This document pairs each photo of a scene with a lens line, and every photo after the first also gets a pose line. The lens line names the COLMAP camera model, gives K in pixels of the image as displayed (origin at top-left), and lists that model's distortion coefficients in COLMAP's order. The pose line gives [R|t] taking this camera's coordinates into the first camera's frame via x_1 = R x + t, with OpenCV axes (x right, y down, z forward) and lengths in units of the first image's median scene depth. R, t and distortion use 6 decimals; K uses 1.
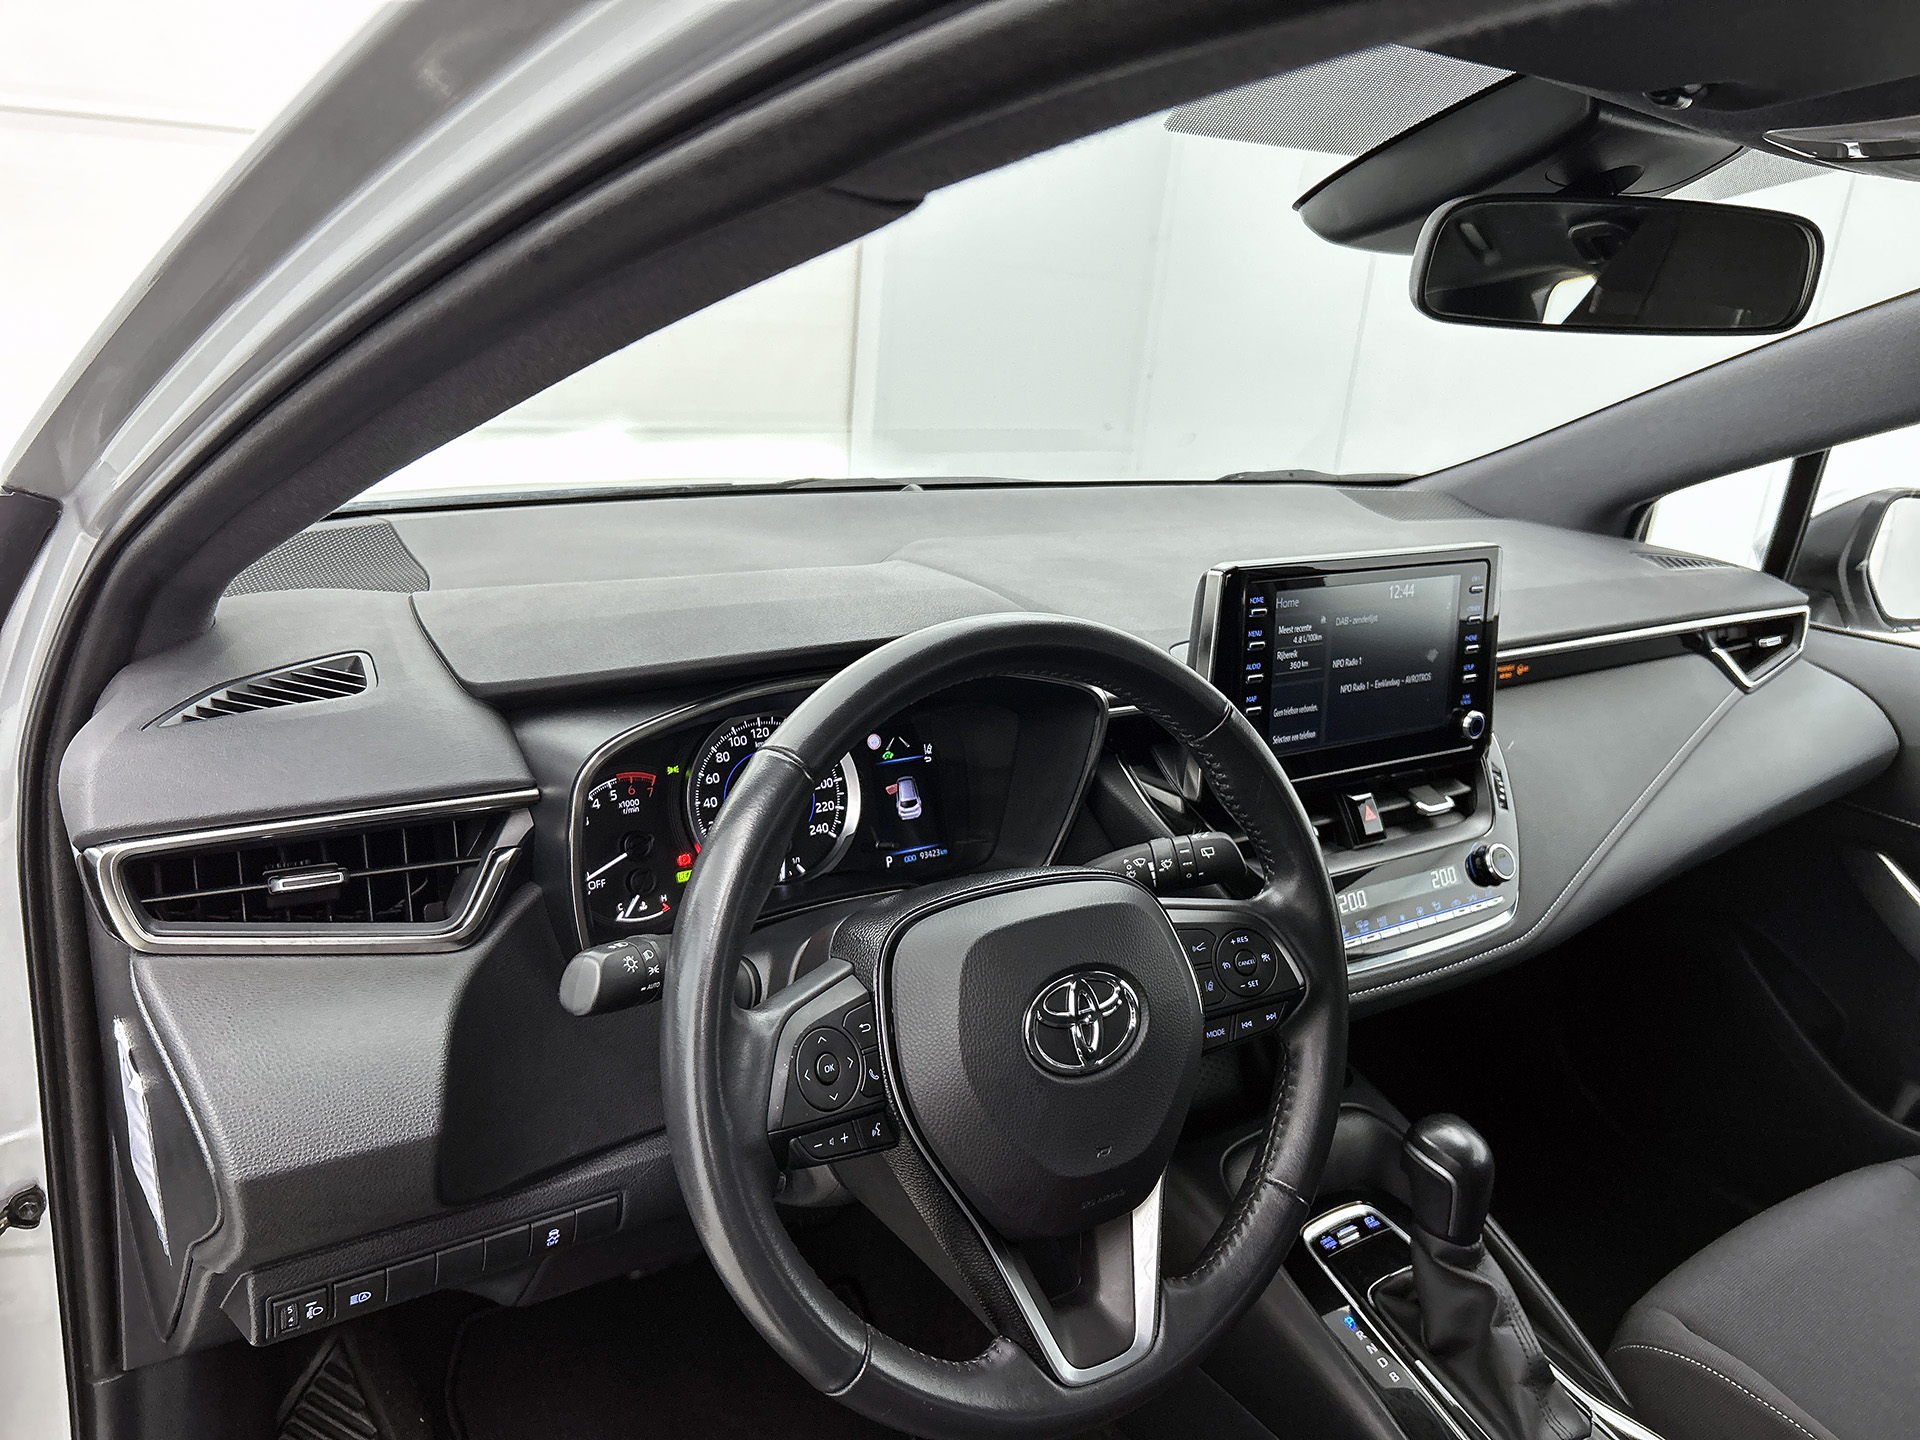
lens RADIAL K [[1444.3, 0, 960.0], [0, 1444.3, 720.0], [0, 0, 1]] dist [0.055176, -0.001796]
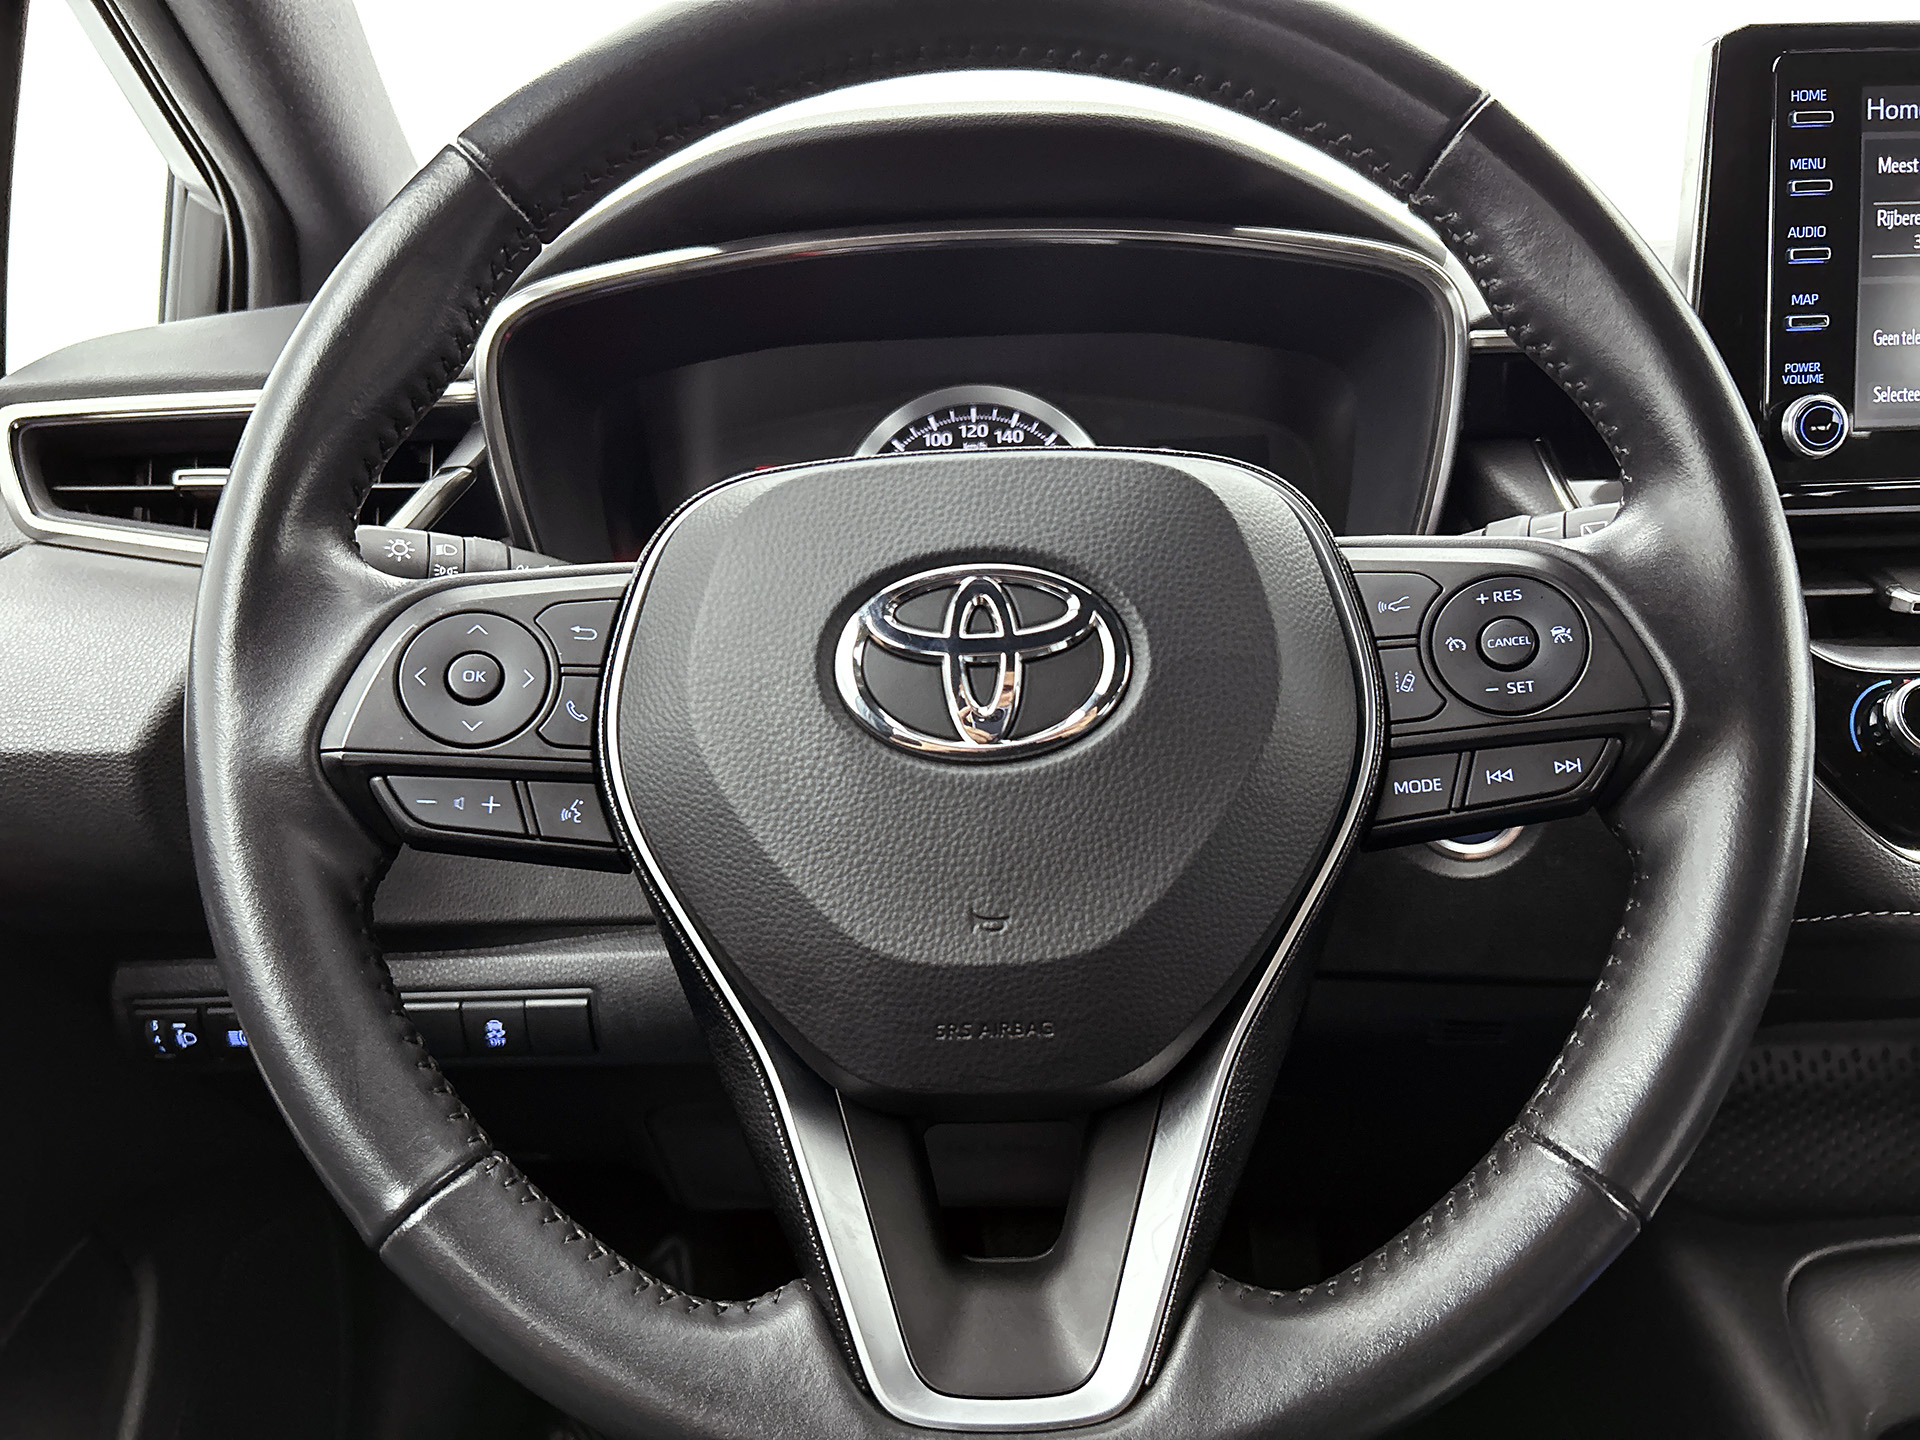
lens RADIAL K [[1414.8, 0, 1021.5], [0, 1414.8, 722.1], [0, 0, 1]] dist [0.026879, -0.006764]
pose [[0.832880, 0.022185, -0.553009, 0.251825], [-0.070441, 0.995319, -0.066161, 0.185132], [0.548952, 0.094059, 0.830545, 0.440997]]
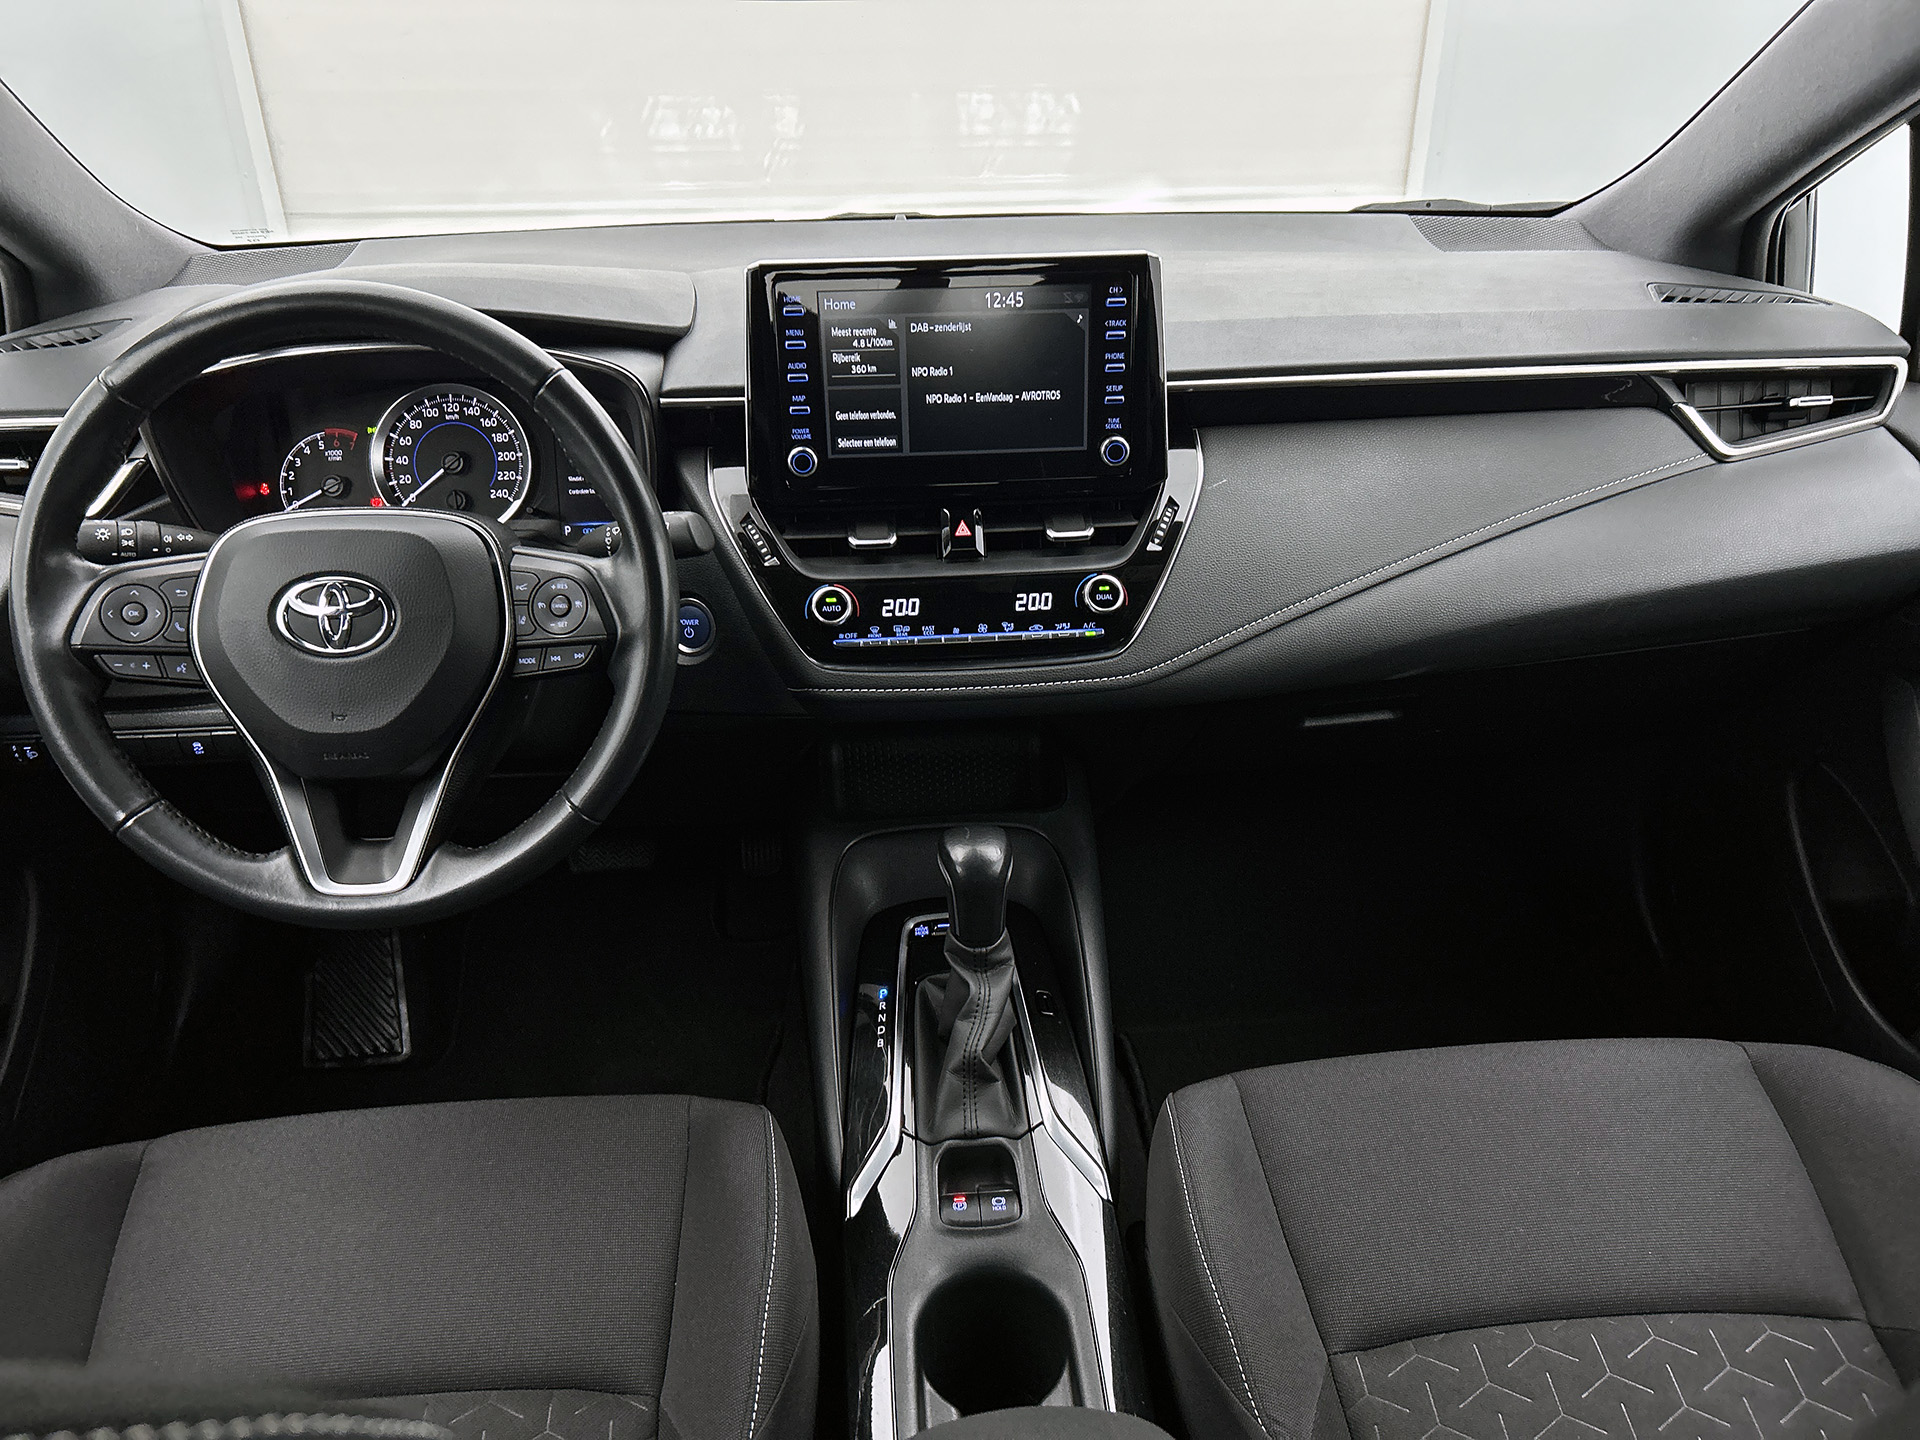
lens RADIAL K [[1444.2, 0, 960.0], [0, 1444.2, 720.0], [0, 0, 1]] dist [0.044394, -0.000840]
pose [[0.863521, 0.145465, -0.482878, 0.828802], [-0.079830, 0.984853, 0.153924, 0.043341], [0.497954, -0.094369, 0.862054, 0.128272]]
